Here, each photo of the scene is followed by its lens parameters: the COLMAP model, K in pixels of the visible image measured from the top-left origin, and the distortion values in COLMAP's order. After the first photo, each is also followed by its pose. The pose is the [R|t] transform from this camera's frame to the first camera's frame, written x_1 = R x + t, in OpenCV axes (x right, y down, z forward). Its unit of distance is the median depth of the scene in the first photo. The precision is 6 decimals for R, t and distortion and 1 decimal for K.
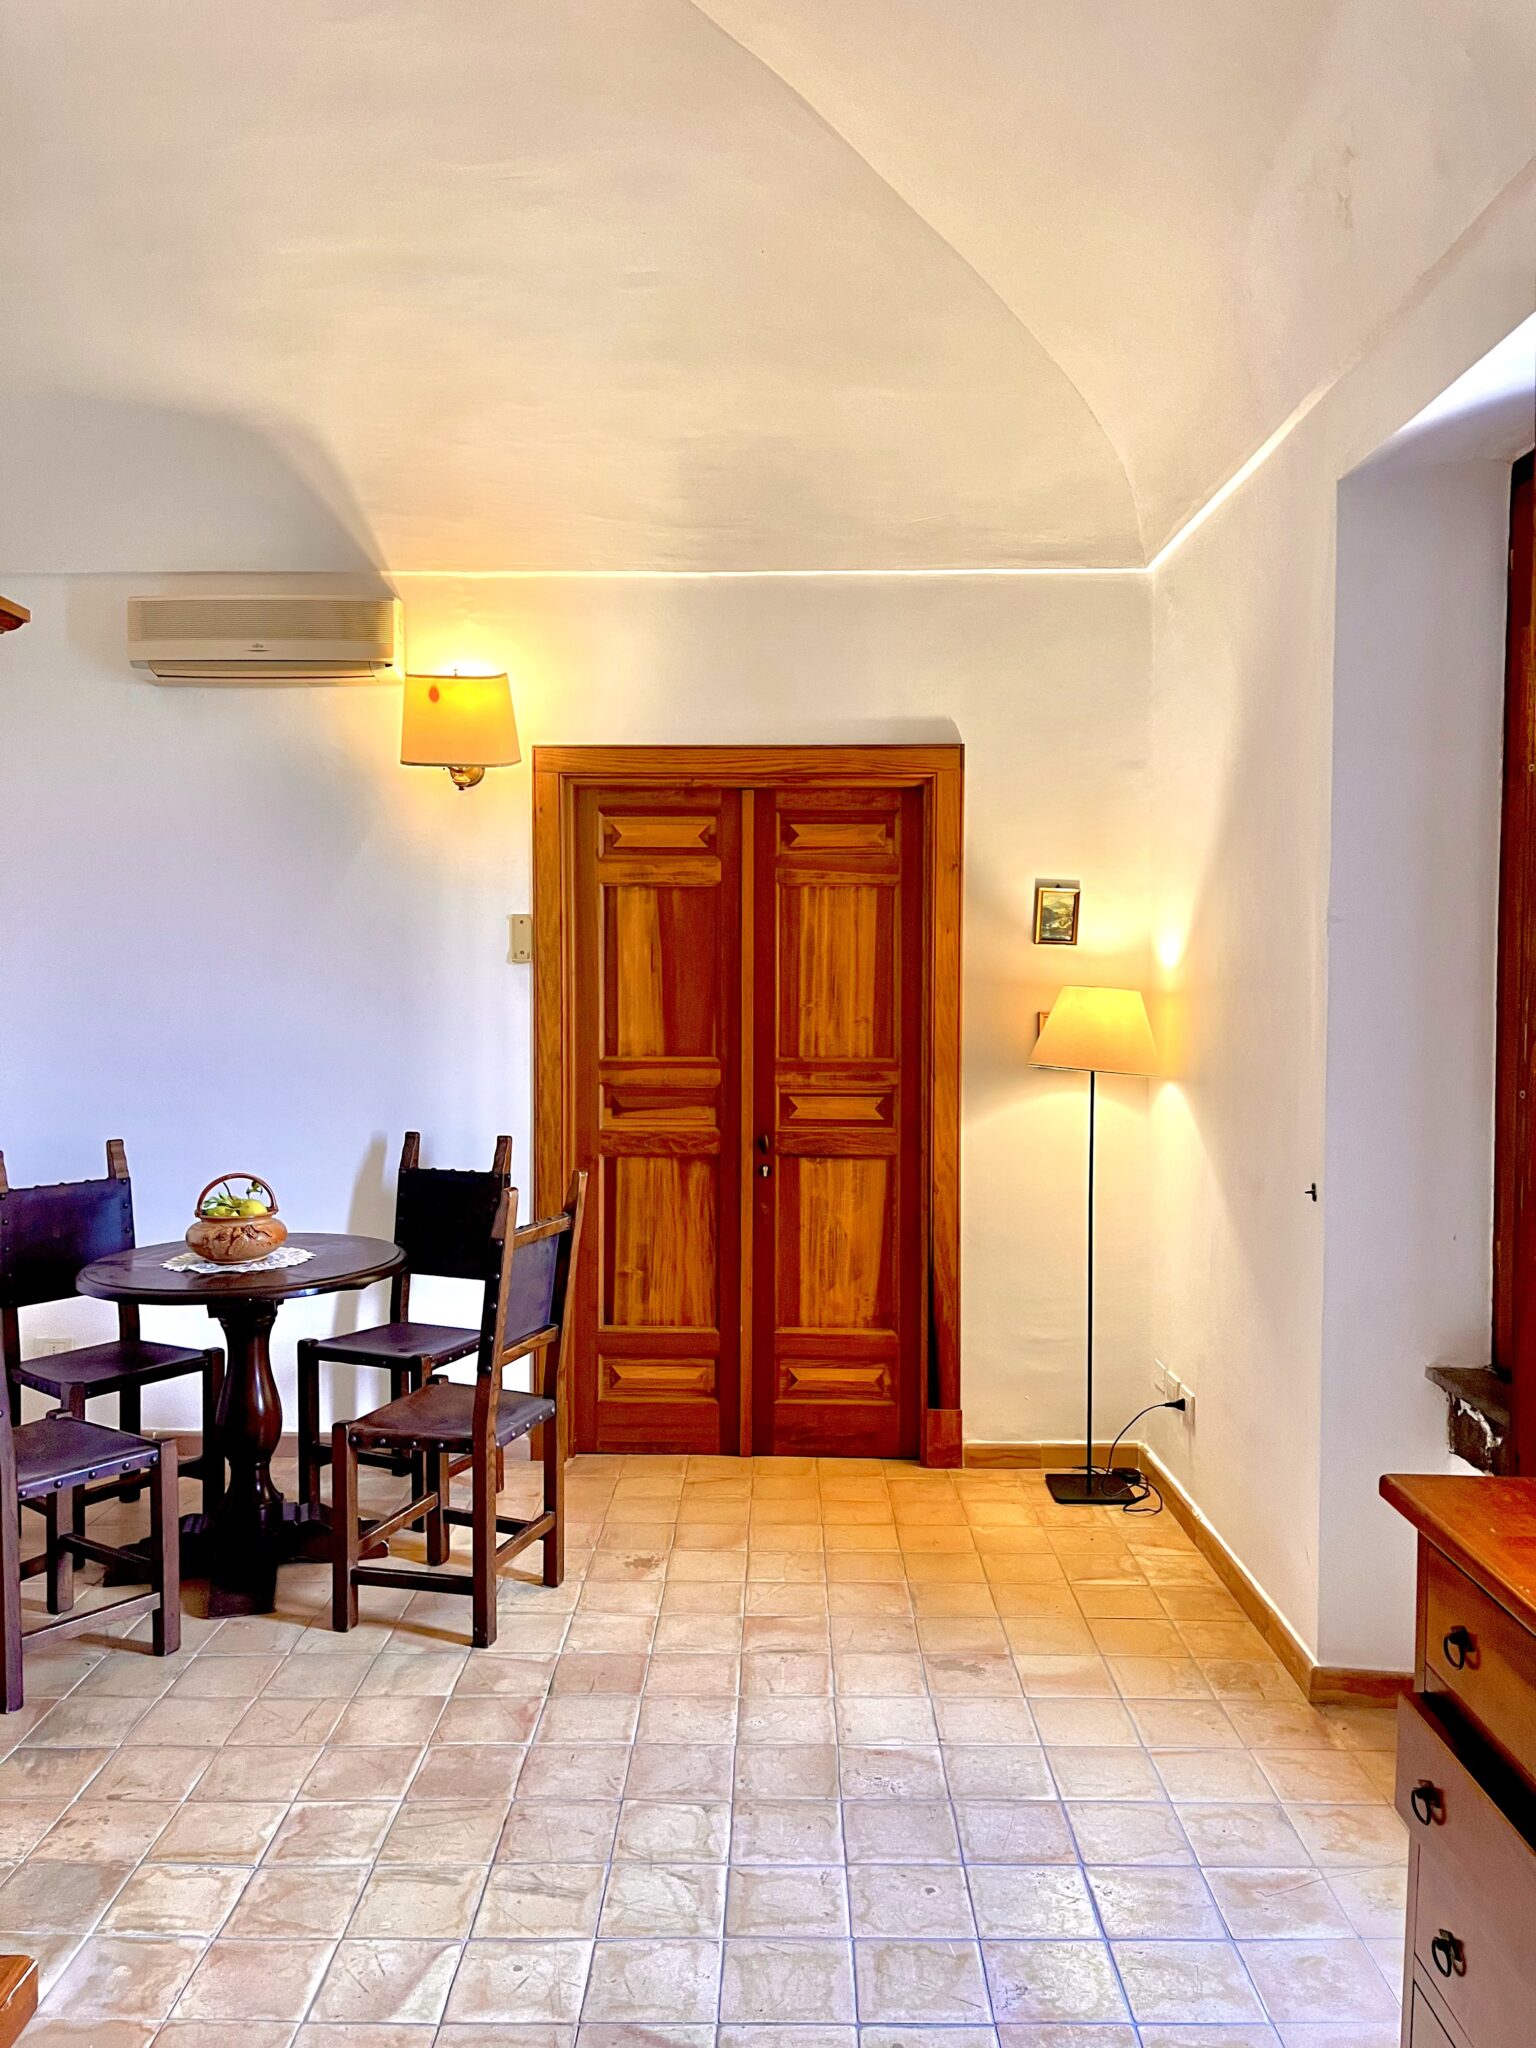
lens RADIAL K [[1530.4, 0, 772.6], [0, 1530.4, 1031.4], [0, 0, 1]] dist [0.055330, -0.070512]
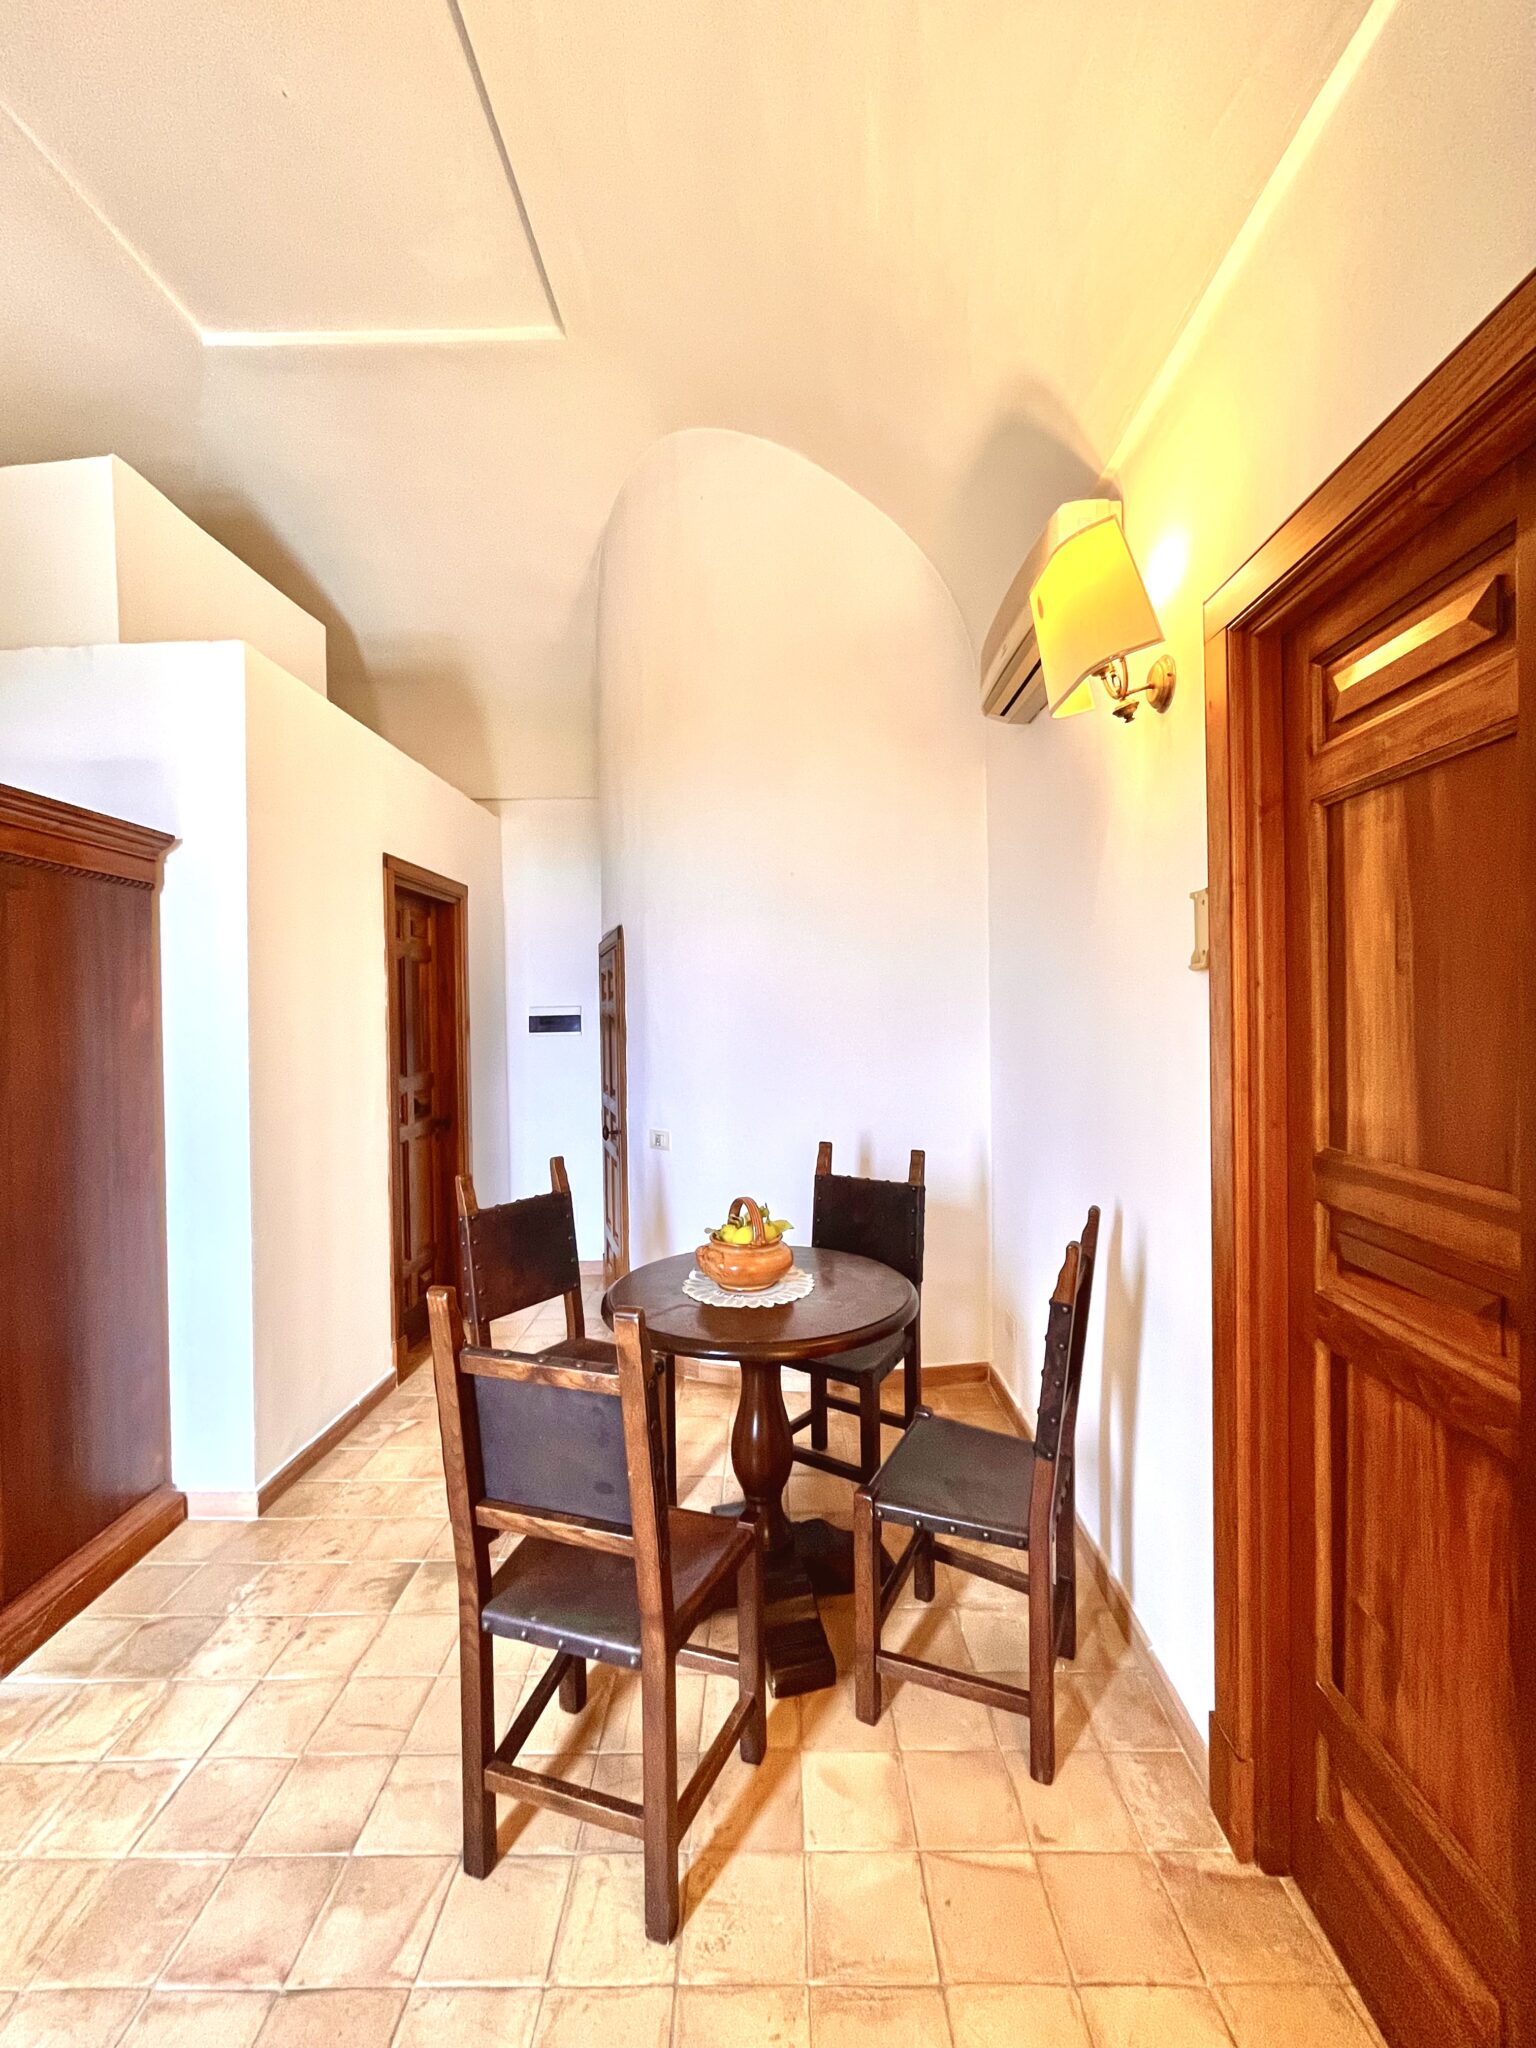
lens RADIAL K [[826.5, 0, 776.7], [0, 826.5, 1026.1], [0, 0, 1]] dist [-0.006140, 0.000894]
pose [[0.000353, 0.010442, -0.999945, 0.200124], [-0.020841, 0.999728, 0.010432, -0.028315], [0.999783, 0.020837, 0.000571, 1.041800]]
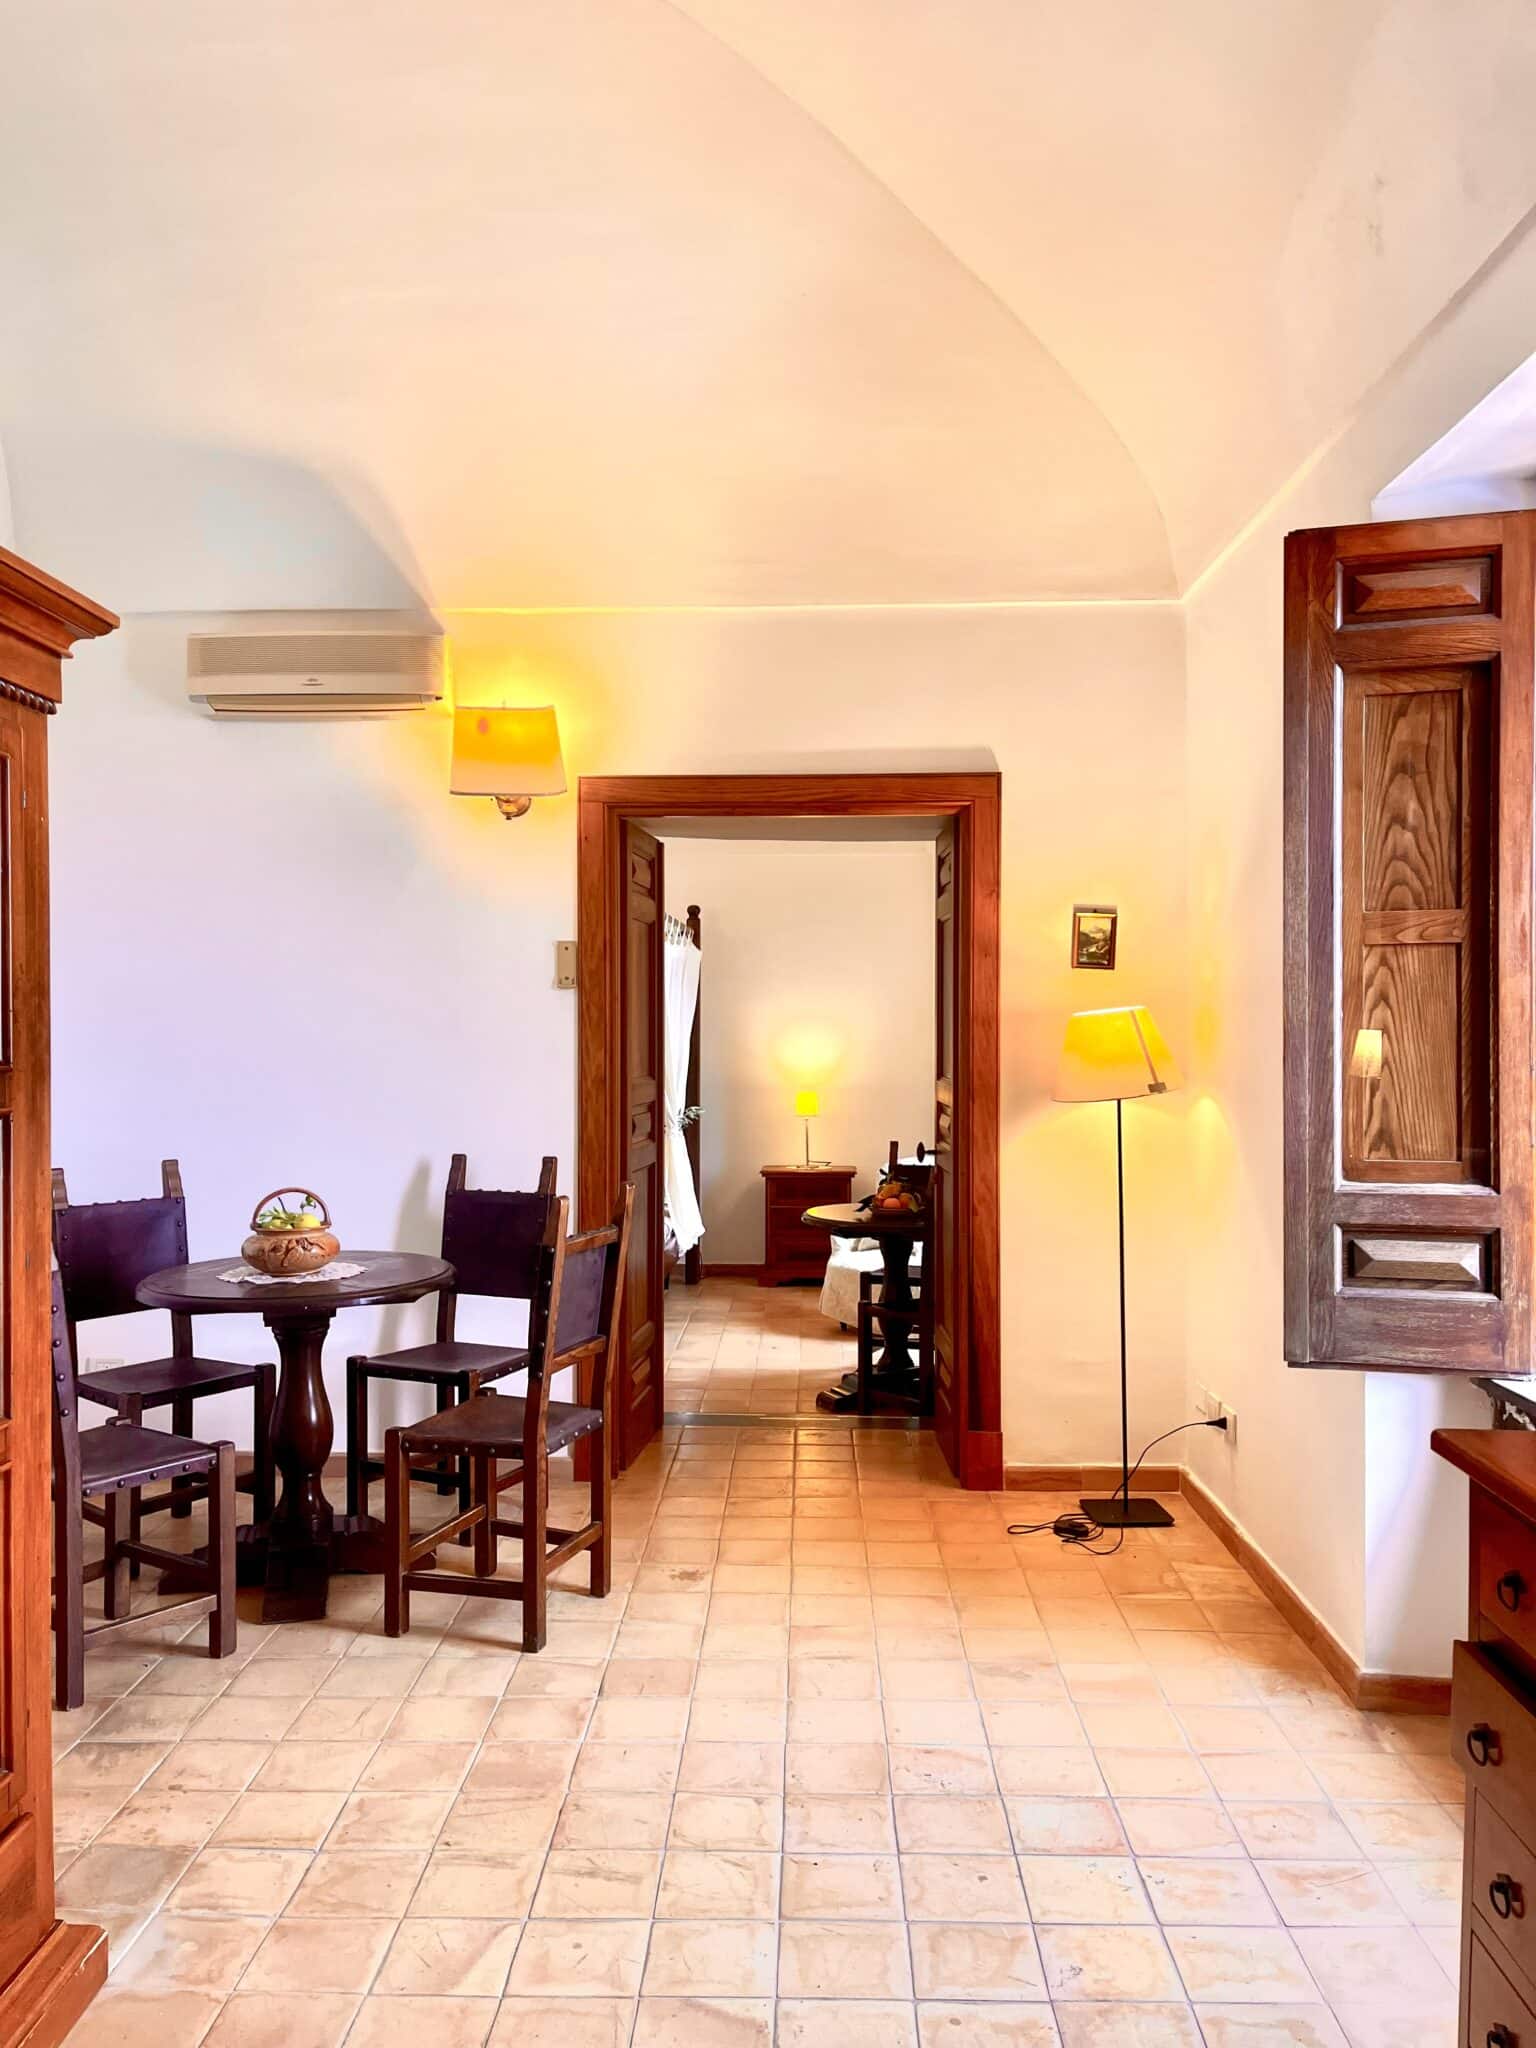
lens RADIAL K [[1530.4, 0, 771.7], [0, 1530.4, 1044.7], [0, 0, 1]] dist [0.055330, -0.070512]
pose [[0.999830, -0.001571, -0.018366, -0.010980], [0.001042, 0.999585, -0.028785, 0.027840], [0.018404, 0.028761, 0.999417, -0.017112]]
